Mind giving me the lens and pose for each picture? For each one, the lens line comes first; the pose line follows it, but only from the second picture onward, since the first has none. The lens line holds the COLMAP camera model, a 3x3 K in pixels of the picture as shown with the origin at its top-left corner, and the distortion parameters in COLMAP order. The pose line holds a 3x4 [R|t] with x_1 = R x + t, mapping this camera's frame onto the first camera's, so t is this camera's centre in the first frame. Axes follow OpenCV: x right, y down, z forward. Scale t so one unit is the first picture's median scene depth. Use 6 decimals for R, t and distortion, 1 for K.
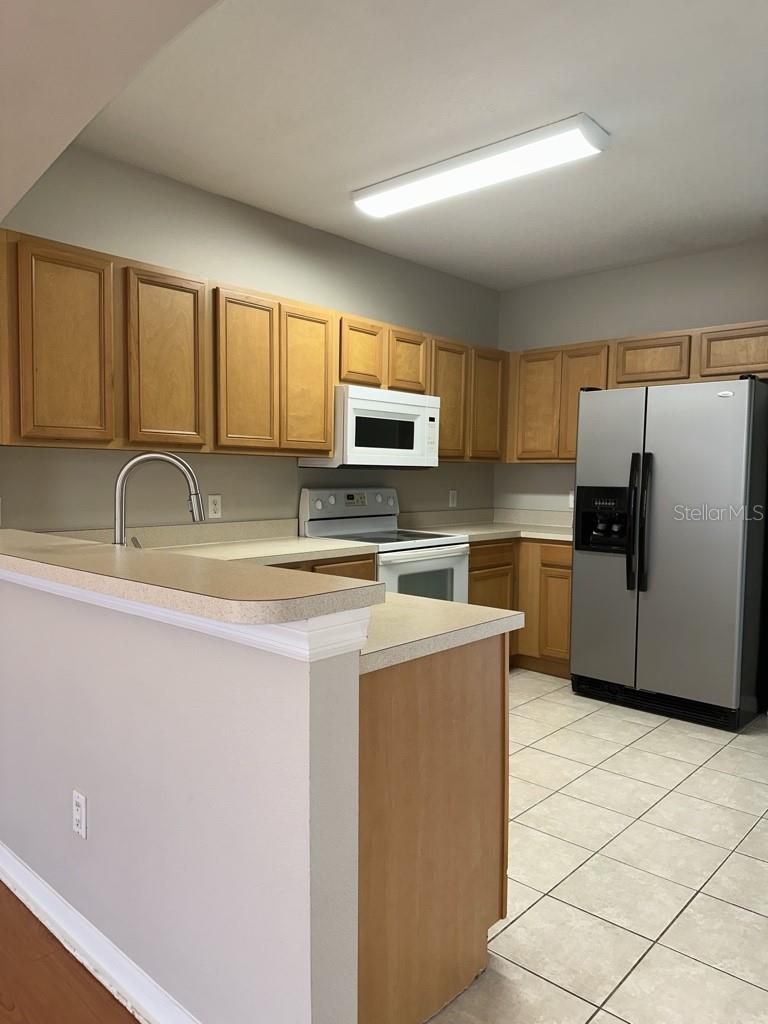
lens RADIAL K [[716.8, 0, 384.0], [0, 716.8, 512.0], [0, 0, 1]] dist [0.117171, -0.004898]
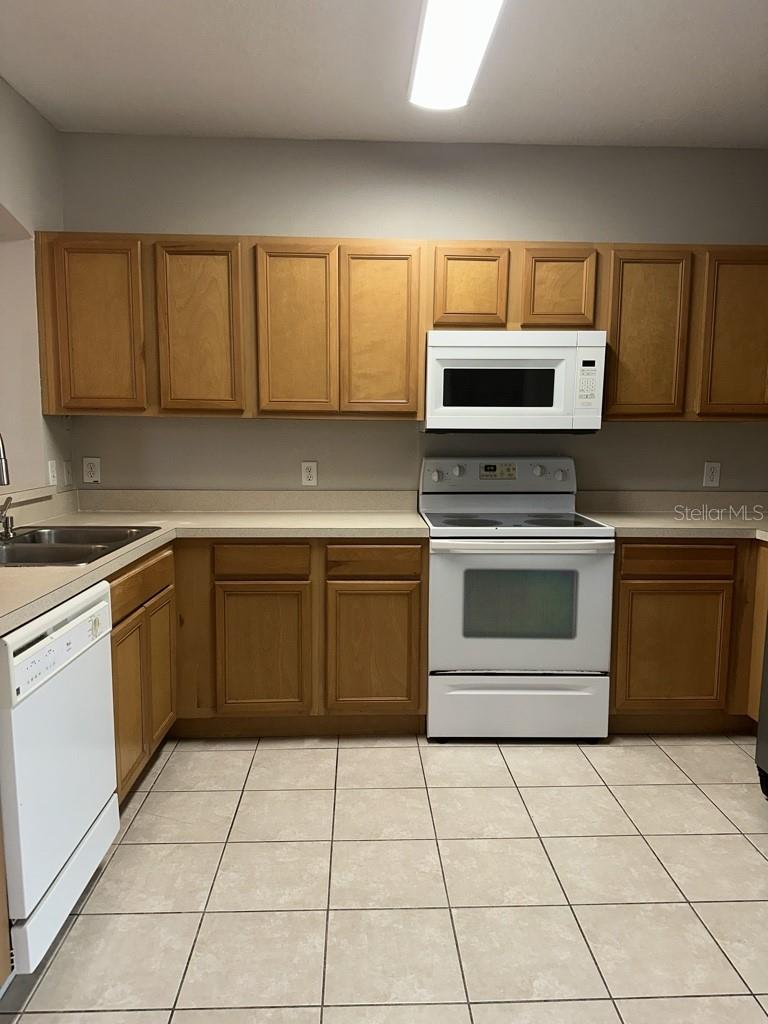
lens RADIAL K [[640.3, 0, 384.0], [0, 640.3, 512.0], [0, 0, 1]] dist [0.060524, -0.001471]
pose [[0.700907, 0.074935, -0.709306, 0.433033], [-0.038399, 0.996988, 0.067383, -0.017200], [0.712219, -0.019993, 0.701673, 0.431865]]
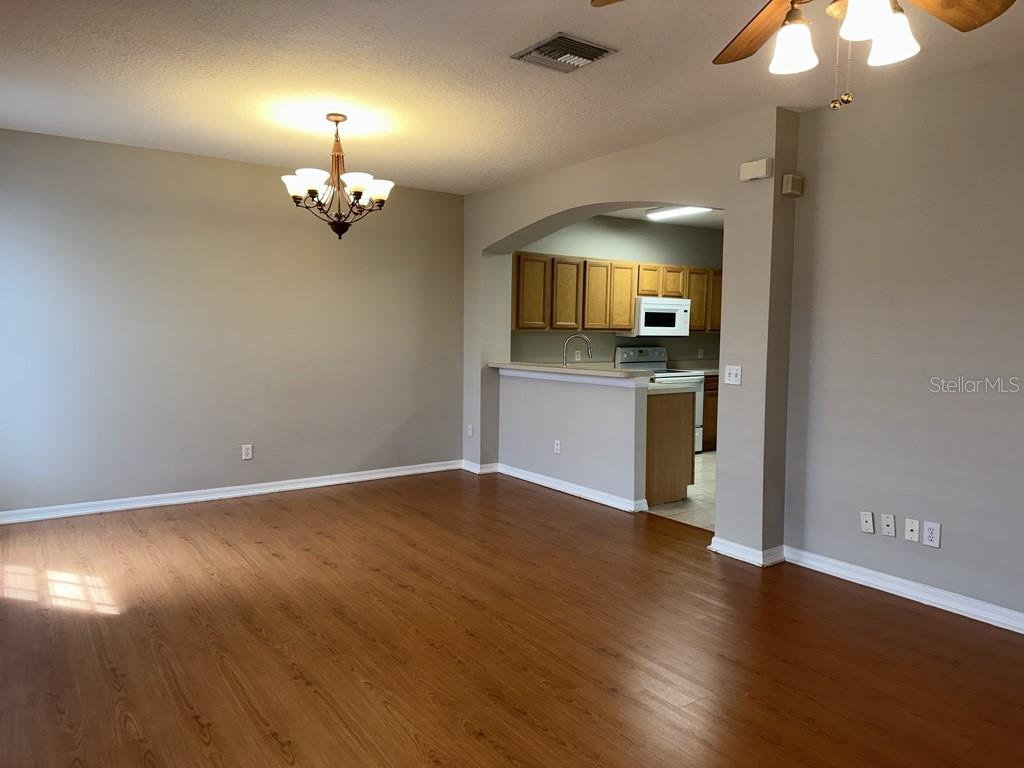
lens RADIAL K [[716.8, 0, 512.0], [0, 716.8, 384.0], [0, 0, 1]] dist [0.117171, -0.004898]
pose [[0.977305, 0.017004, -0.211152, 0.026471], [-0.013000, 0.999709, 0.020337, 0.034634], [0.211436, -0.017130, 0.977242, -1.078967]]
